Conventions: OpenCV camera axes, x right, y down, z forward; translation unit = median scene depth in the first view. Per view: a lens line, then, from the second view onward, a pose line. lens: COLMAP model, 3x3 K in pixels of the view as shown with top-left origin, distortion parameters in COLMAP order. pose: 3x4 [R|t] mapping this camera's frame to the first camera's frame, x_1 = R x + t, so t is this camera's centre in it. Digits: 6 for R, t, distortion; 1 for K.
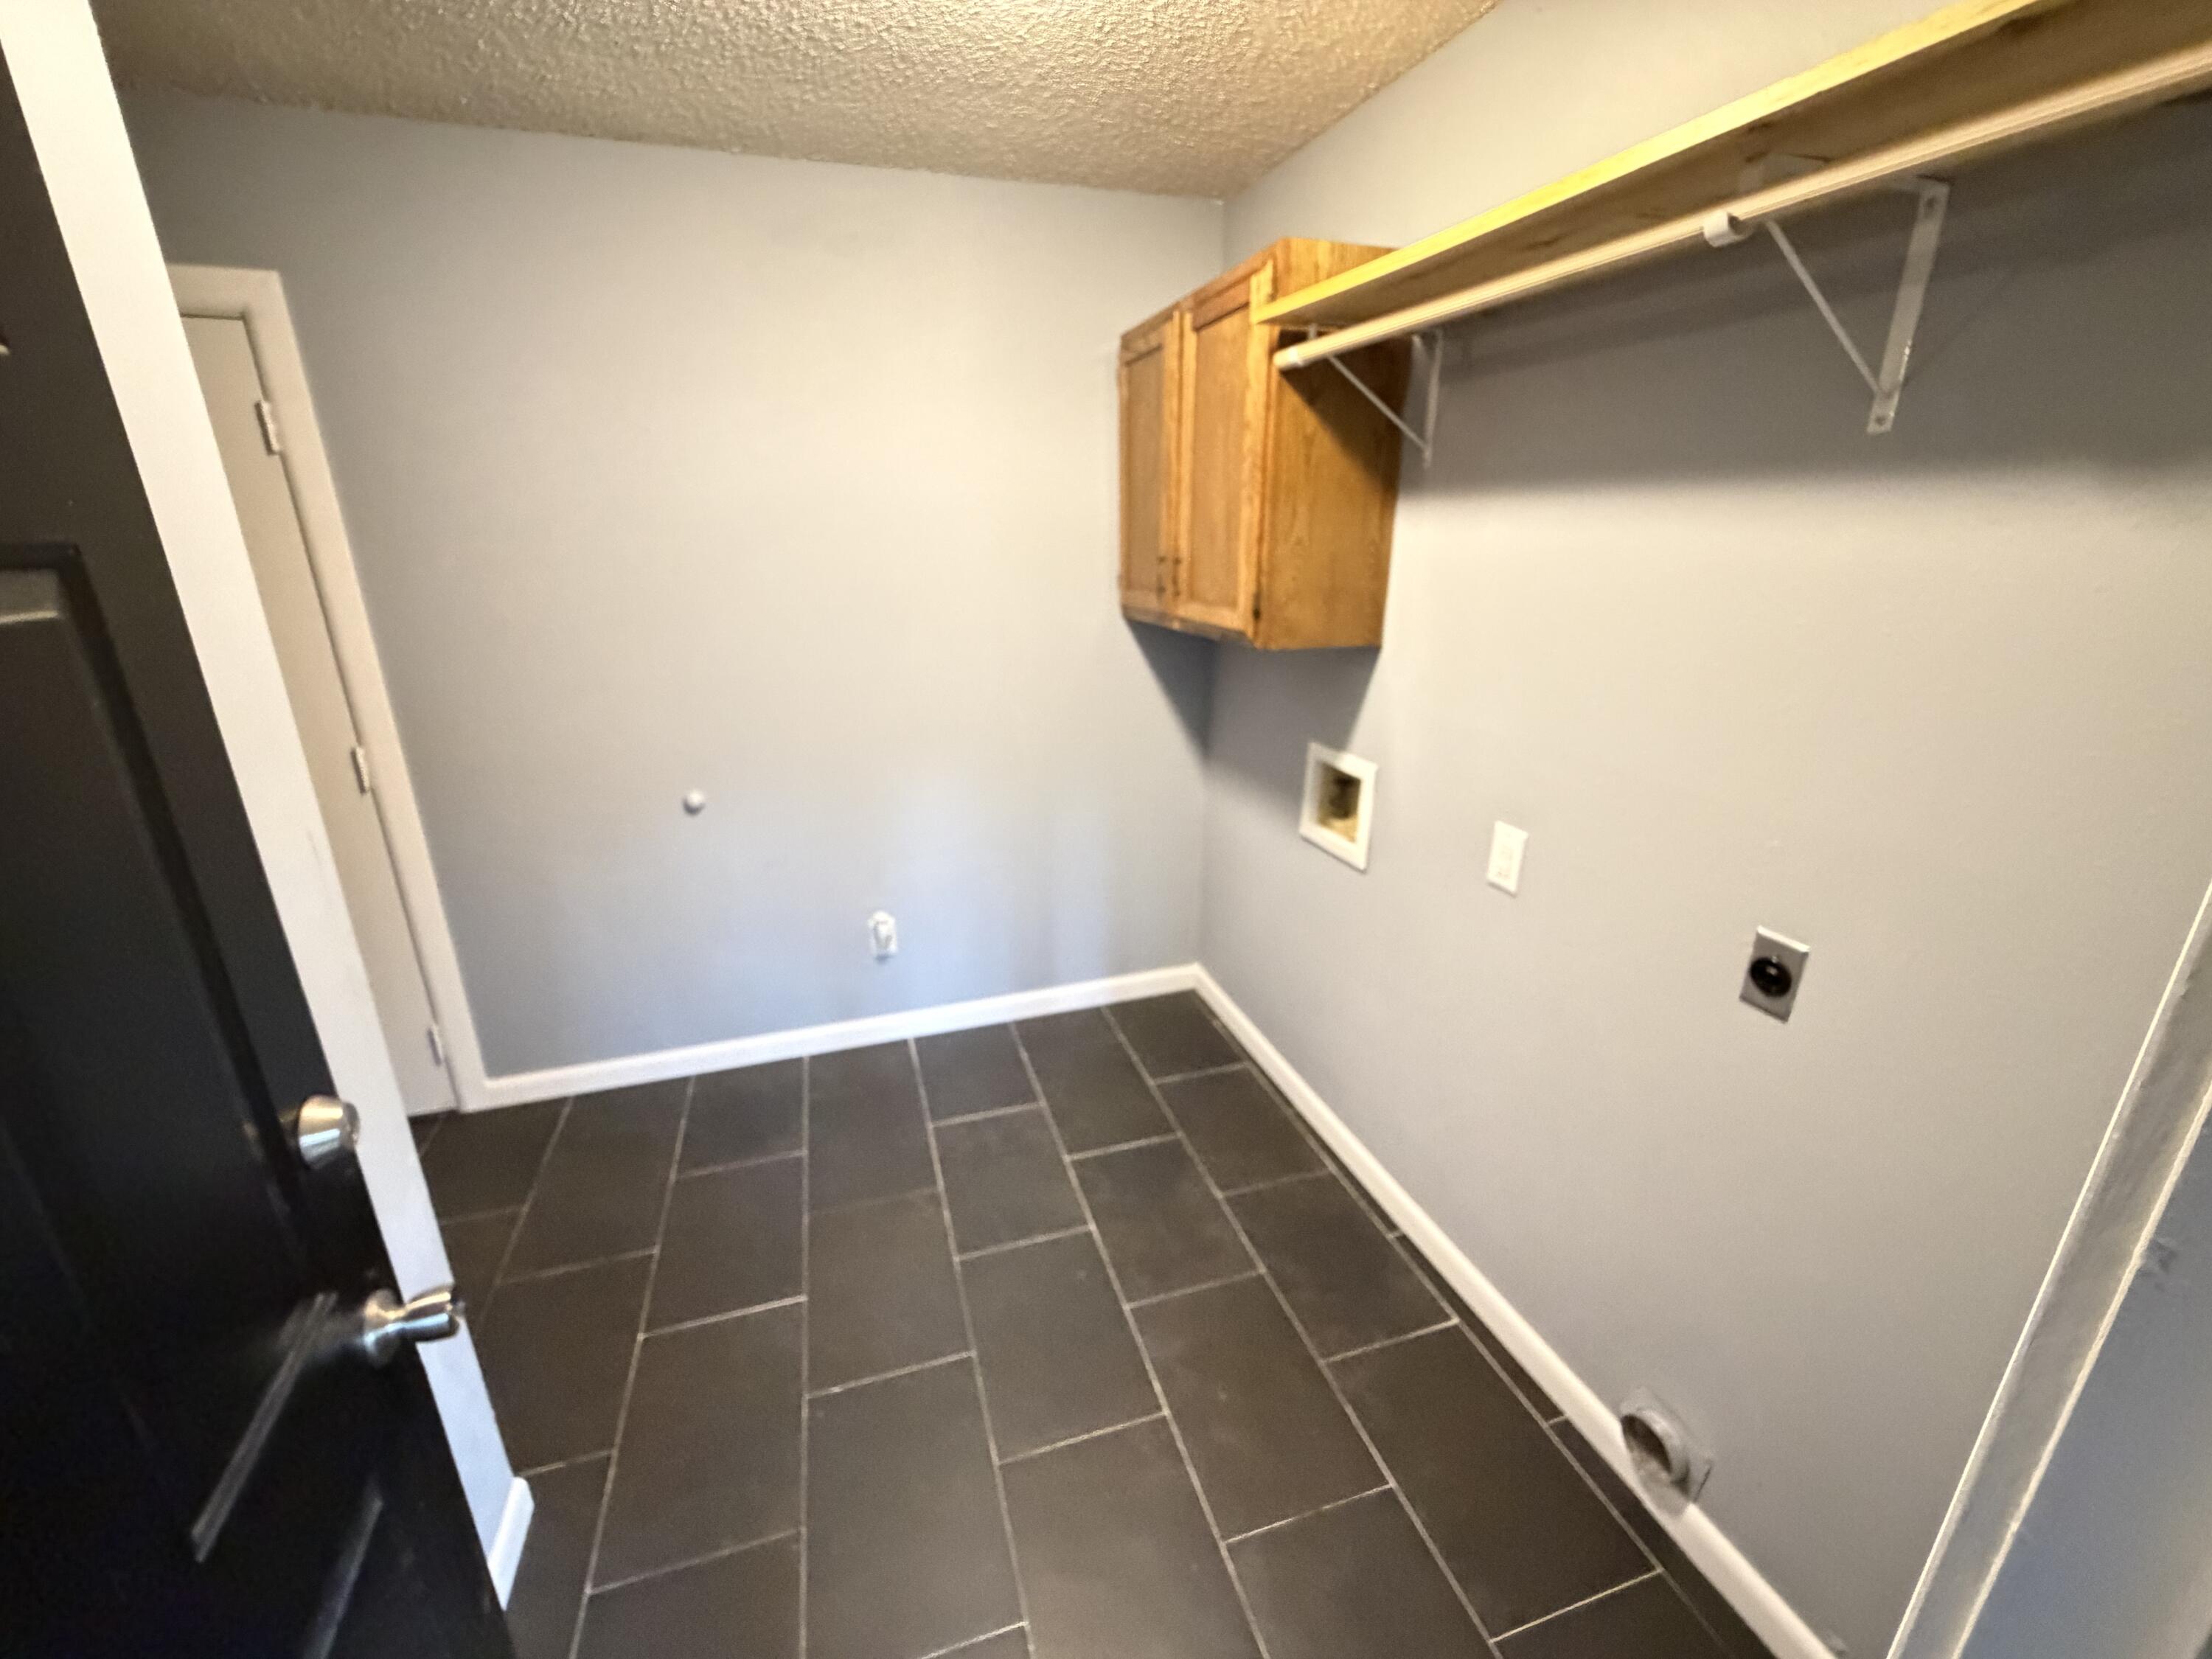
lens RADIAL K [[883.1, 0, 1099.5], [0, 883.1, 827.0], [0, 0, 1]] dist [0.002248, 0.000350]
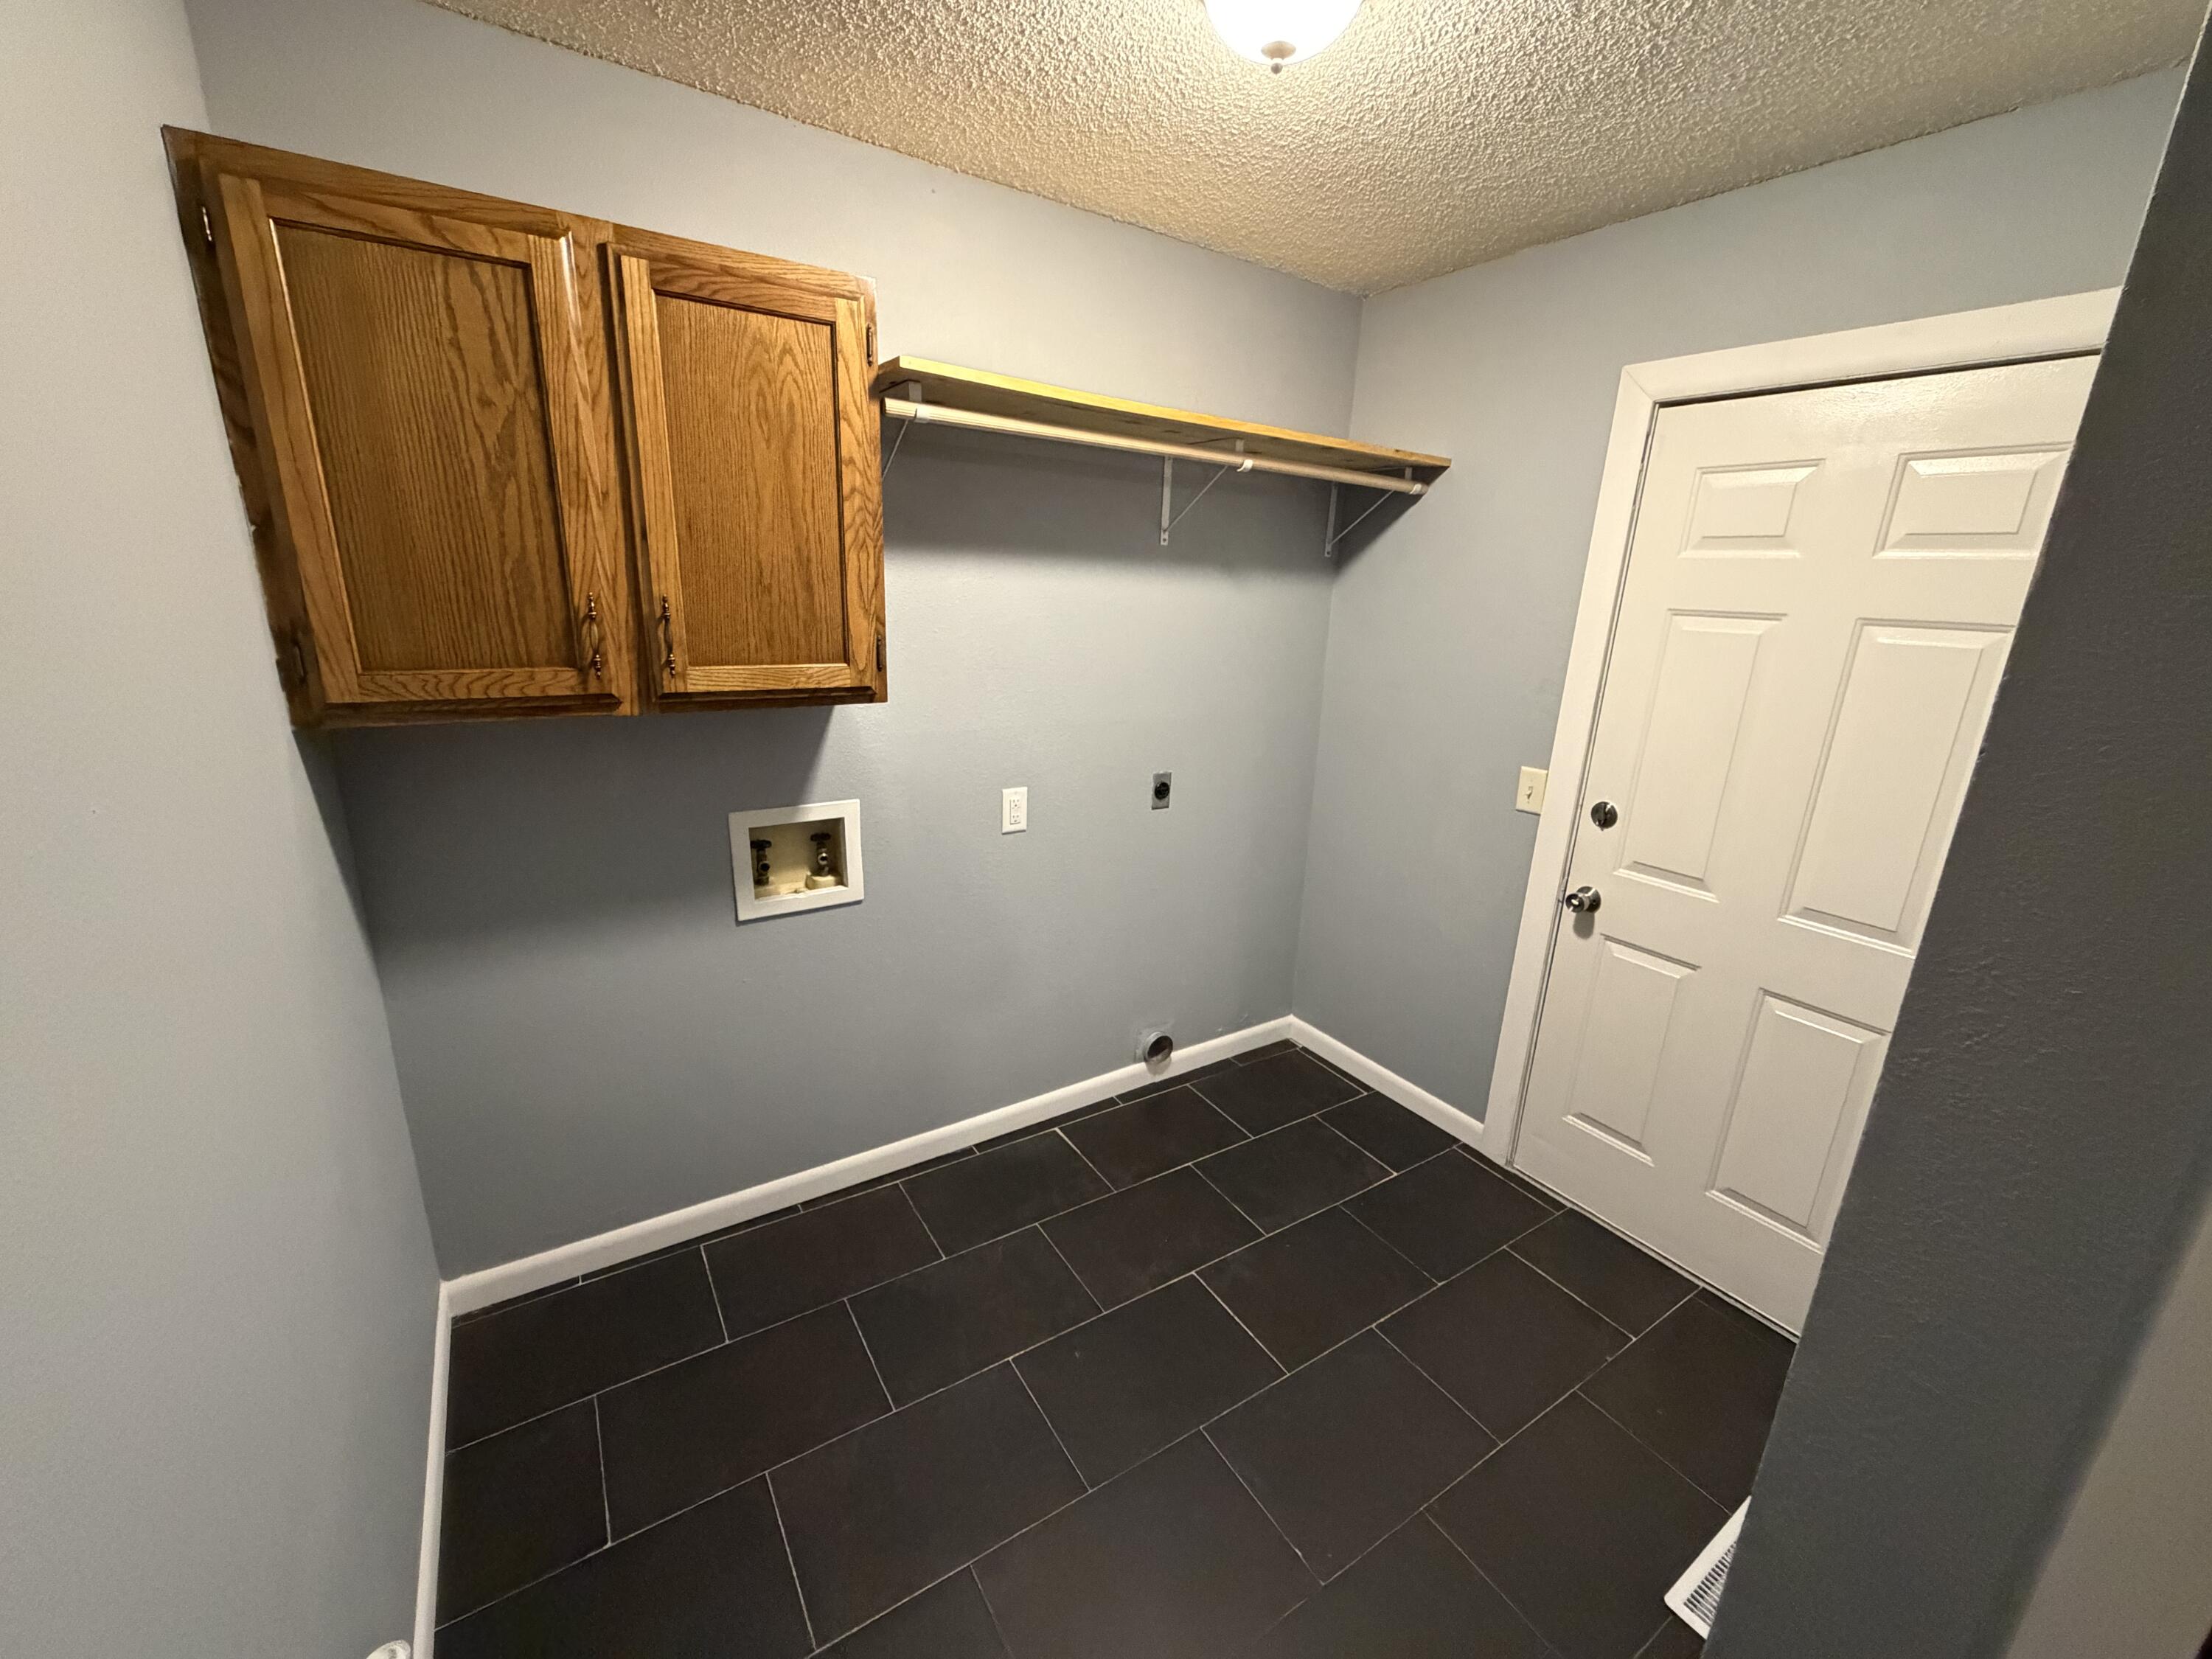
lens RADIAL K [[883.1, 0, 1103.6], [0, 883.1, 828.0], [0, 0, 1]] dist [0.002248, 0.000350]
pose [[-0.258936, -0.270470, 0.927253, -0.885404], [0.273269, 0.900259, 0.338907, -0.374731], [-0.926432, 0.341145, -0.159198, 1.091129]]
